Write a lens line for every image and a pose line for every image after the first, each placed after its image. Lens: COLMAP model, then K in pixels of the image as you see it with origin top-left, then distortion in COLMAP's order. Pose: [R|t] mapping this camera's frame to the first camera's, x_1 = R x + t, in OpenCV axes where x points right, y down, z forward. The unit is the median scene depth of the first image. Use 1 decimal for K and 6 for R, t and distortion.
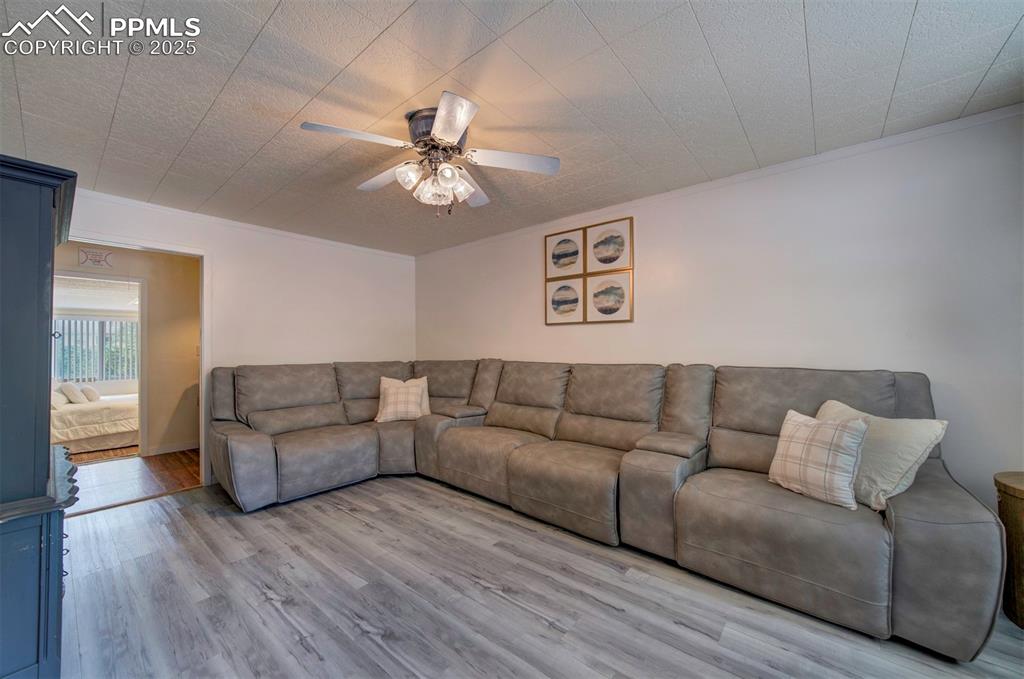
lens RADIAL K [[386.7, 0, 506.7], [0, 386.7, 345.6], [0, 0, 1]] dist [-0.001602, 0.000011]
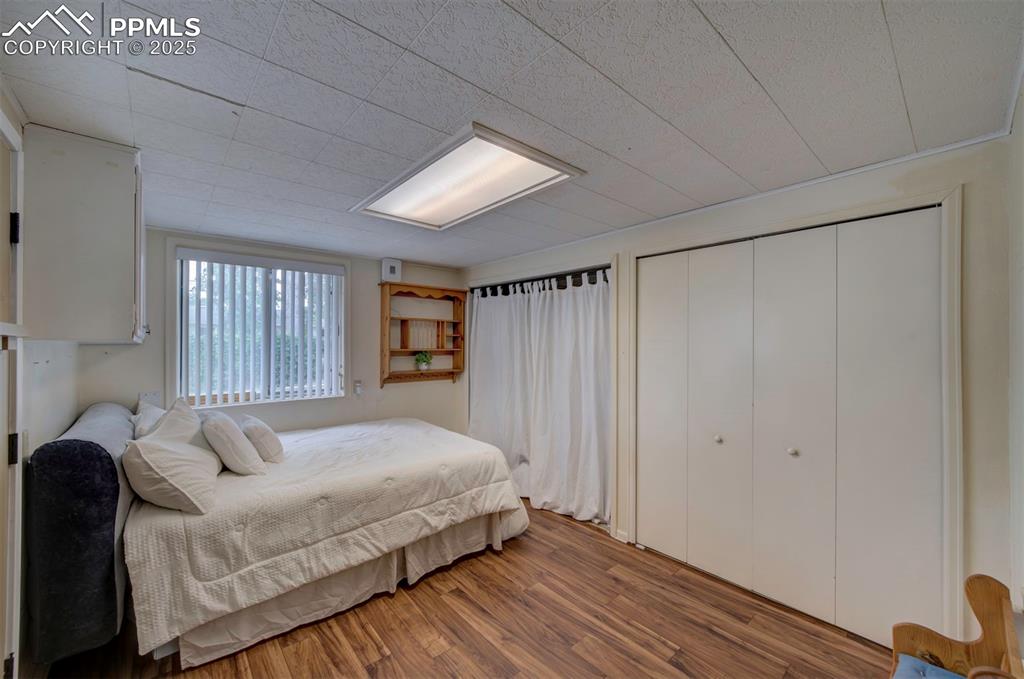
lens RADIAL K [[401.6, 0, 511.4], [0, 401.6, 340.6], [0, 0, 1]] dist [-0.000394, -0.000041]
pose [[0.989499, 0.005885, -0.144417, -0.842897], [-0.005439, 0.999979, 0.003487, 0.021264], [0.144434, -0.002664, 0.989511, 0.690441]]
